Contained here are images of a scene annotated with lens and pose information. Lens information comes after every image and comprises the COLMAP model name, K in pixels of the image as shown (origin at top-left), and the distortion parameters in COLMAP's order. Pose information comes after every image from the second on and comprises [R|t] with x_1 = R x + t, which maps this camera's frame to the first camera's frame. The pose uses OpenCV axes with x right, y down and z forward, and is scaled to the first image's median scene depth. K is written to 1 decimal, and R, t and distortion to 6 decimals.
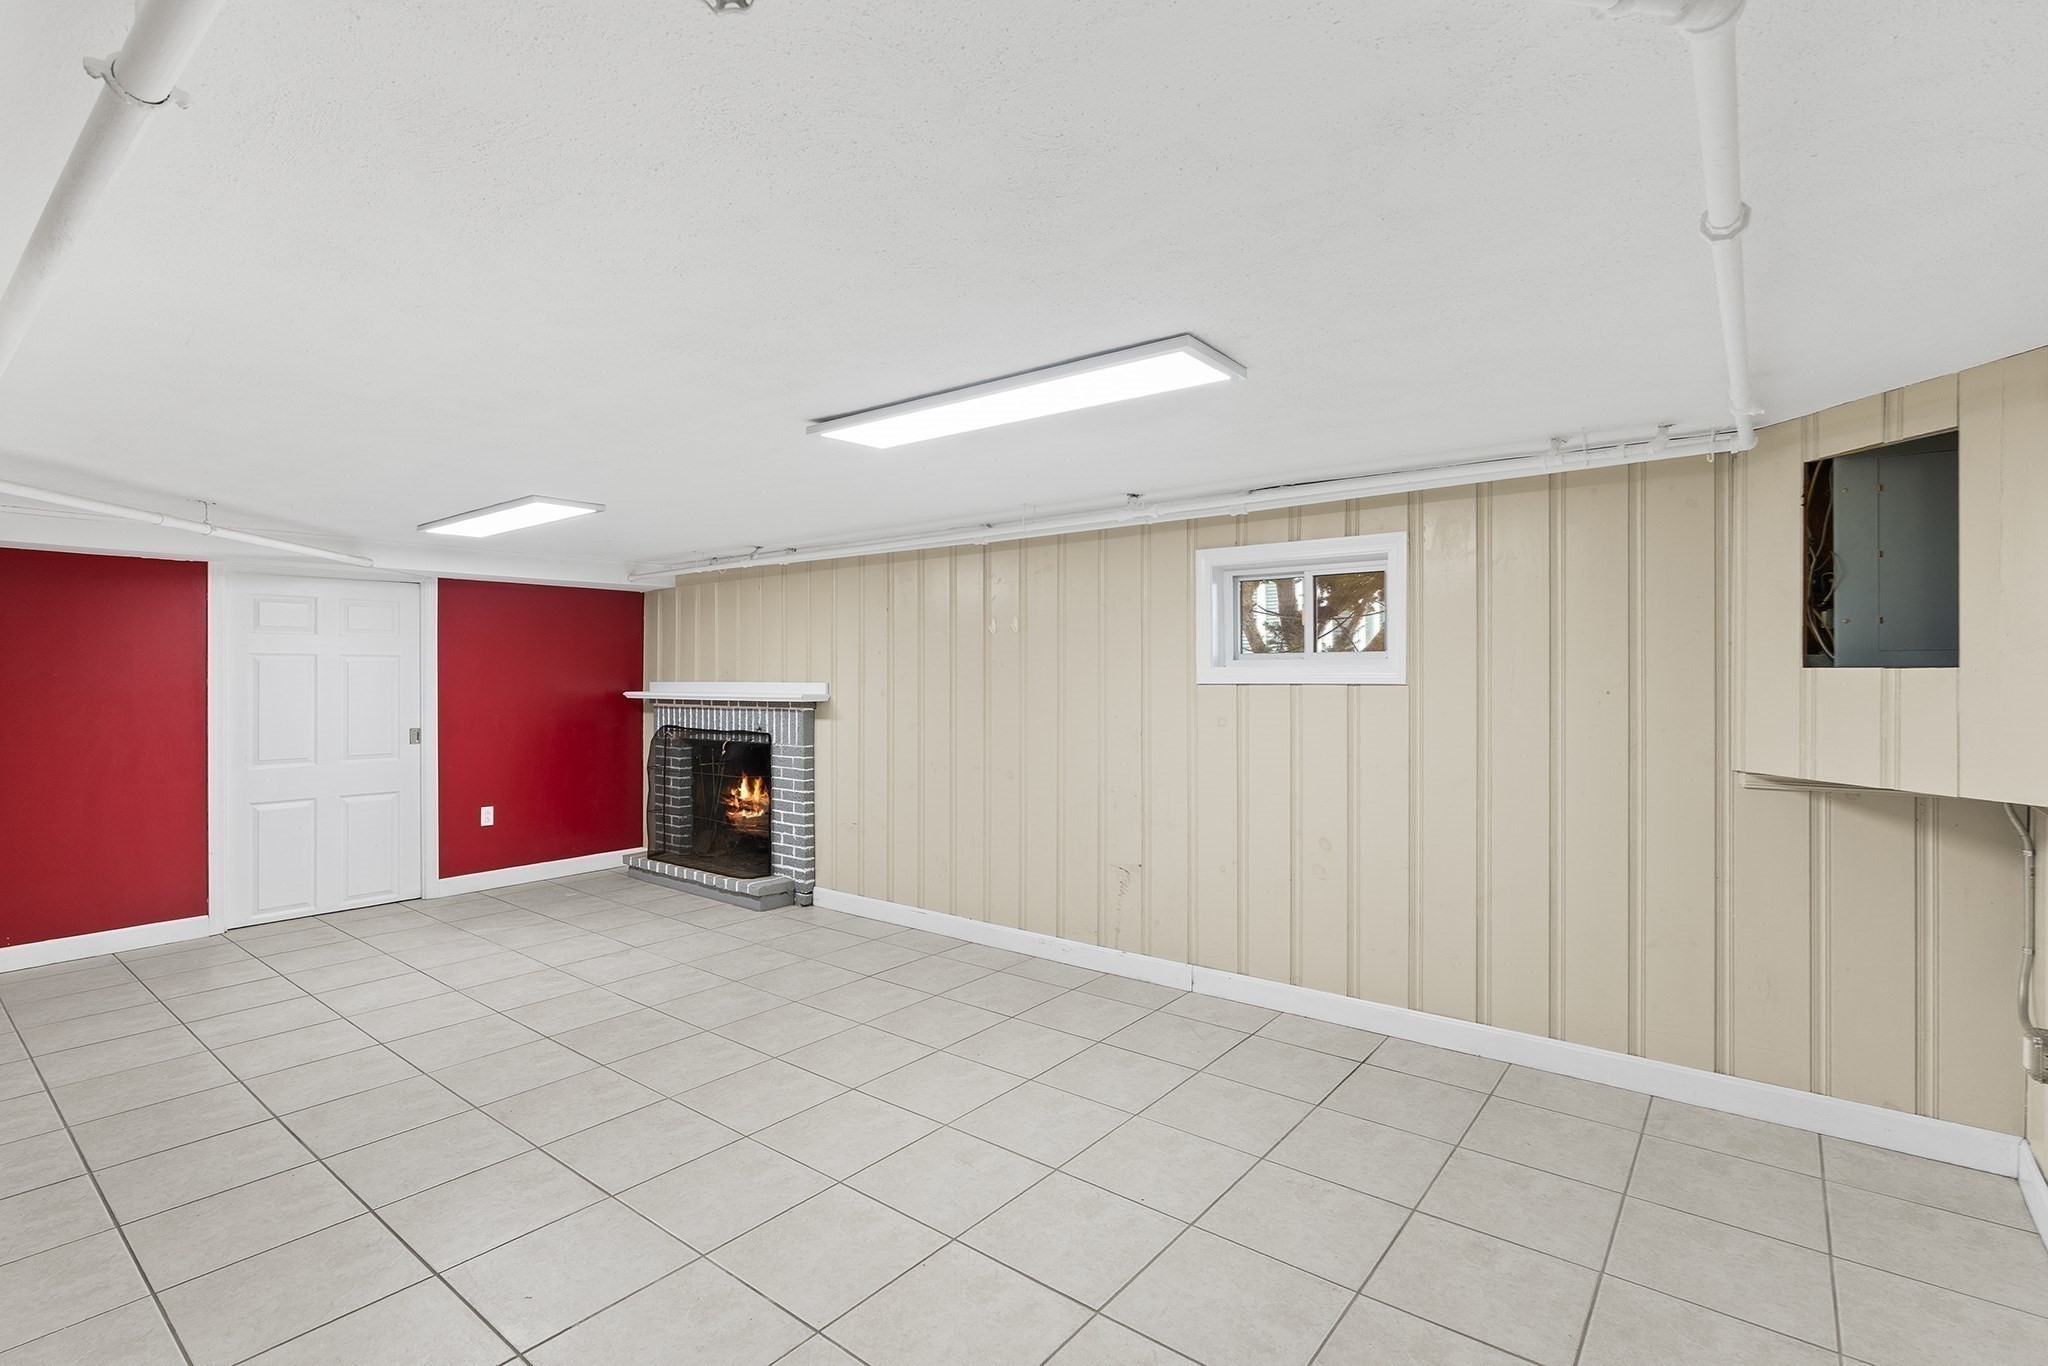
lens RADIAL K [[946.0, 0, 1017.3], [0, 946.0, 679.9], [0, 0, 1]] dist [-0.011981, 0.002183]
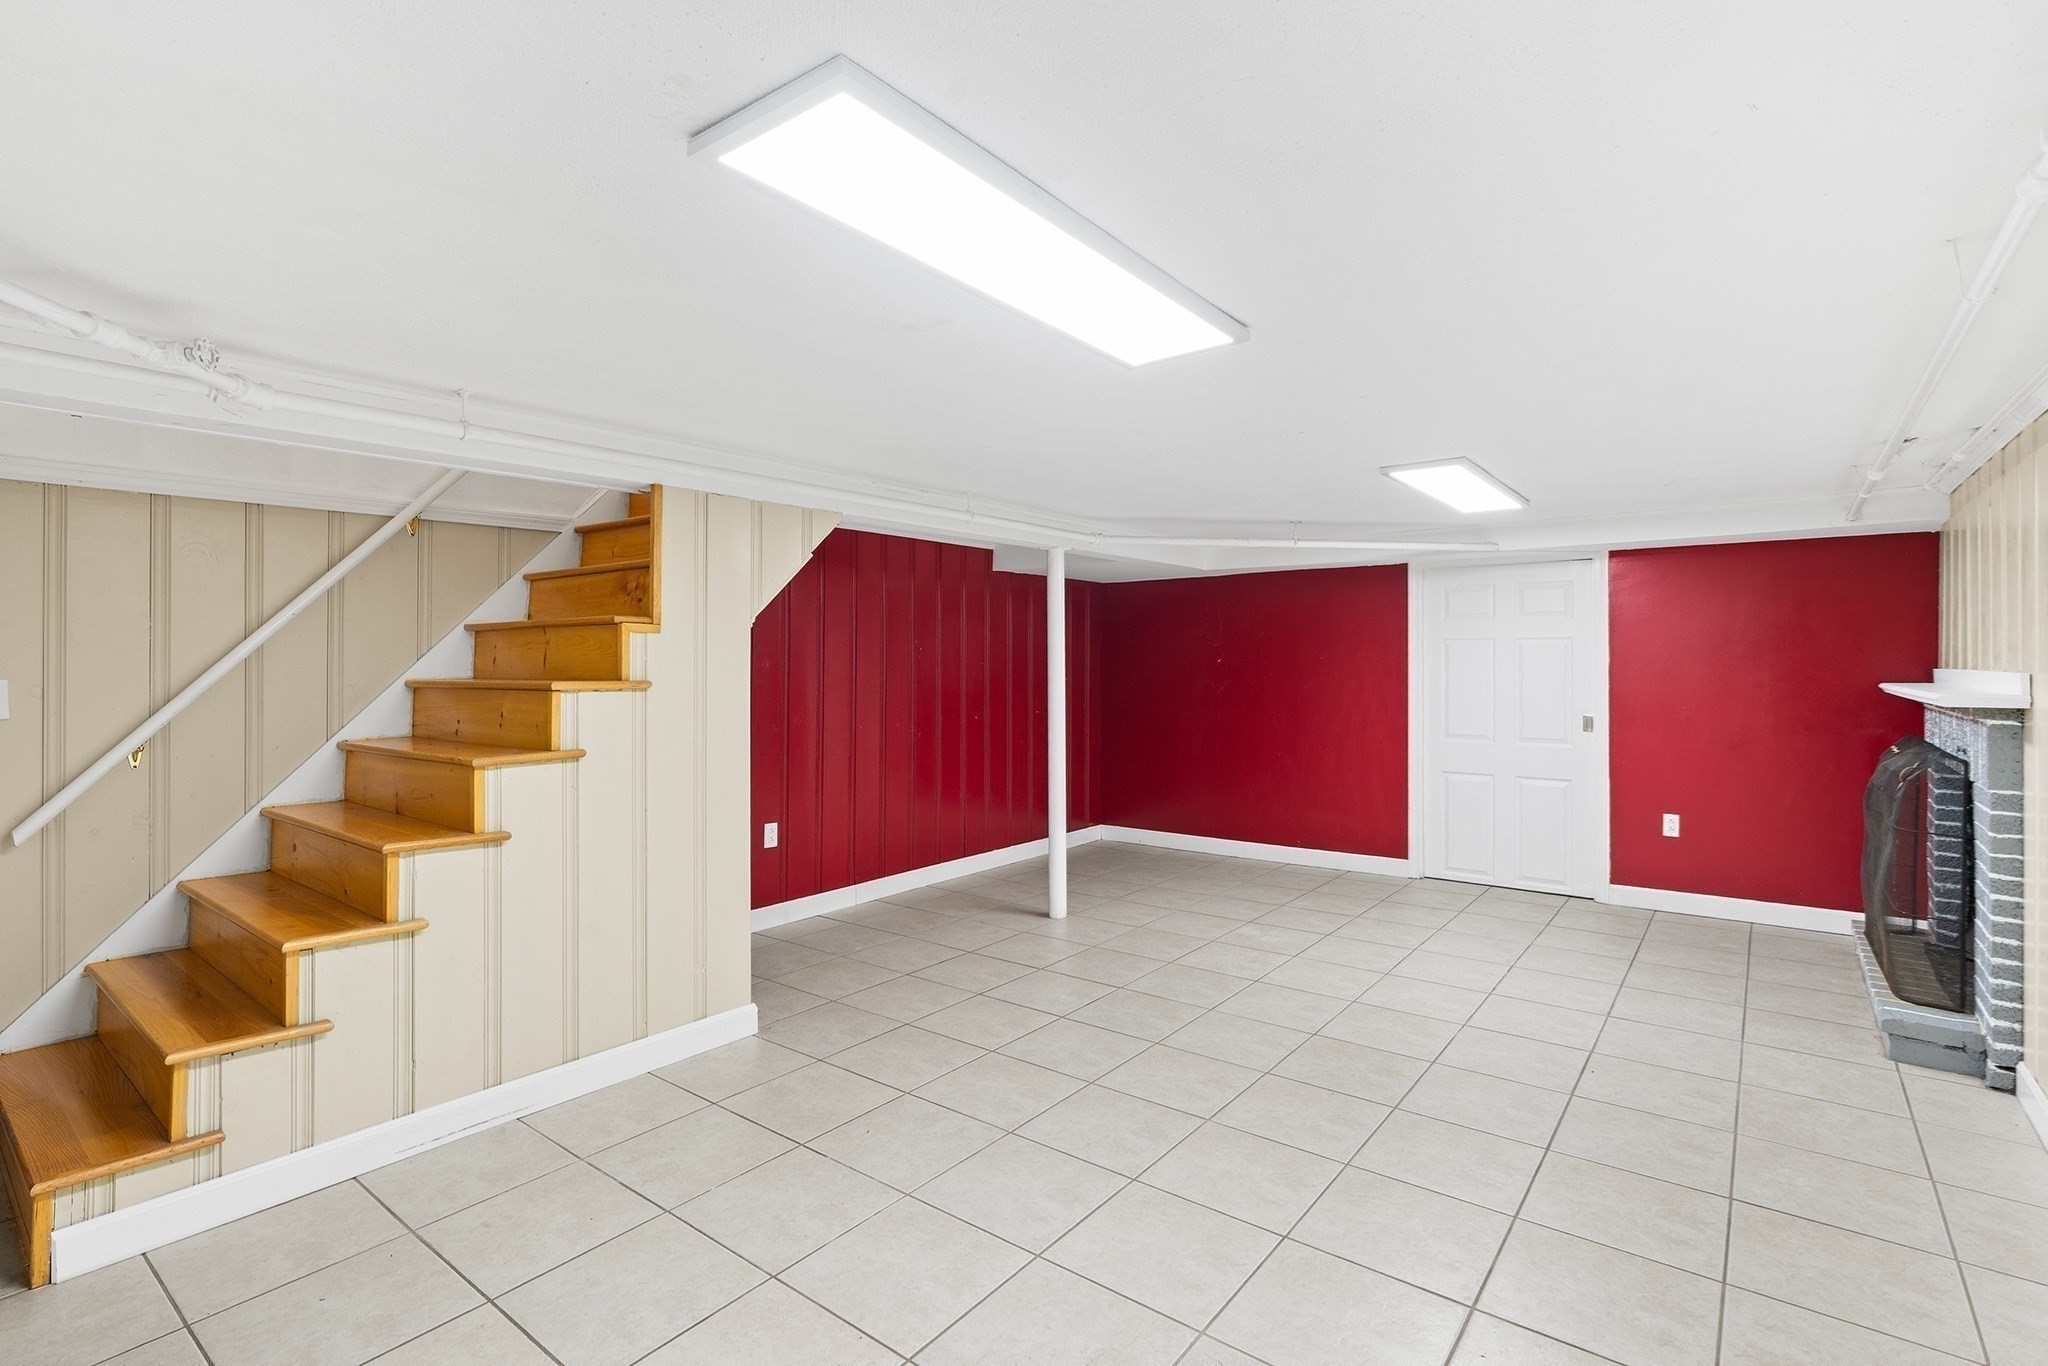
lens RADIAL K [[946.0, 0, 1018.7], [0, 946.0, 664.8], [0, 0, 1]] dist [-0.011981, 0.002183]
pose [[0.020499, 0.005582, -0.999774, 0.297968], [-0.004394, 0.999975, 0.005493, -0.001934], [0.999780, 0.004281, 0.020523, 0.438173]]
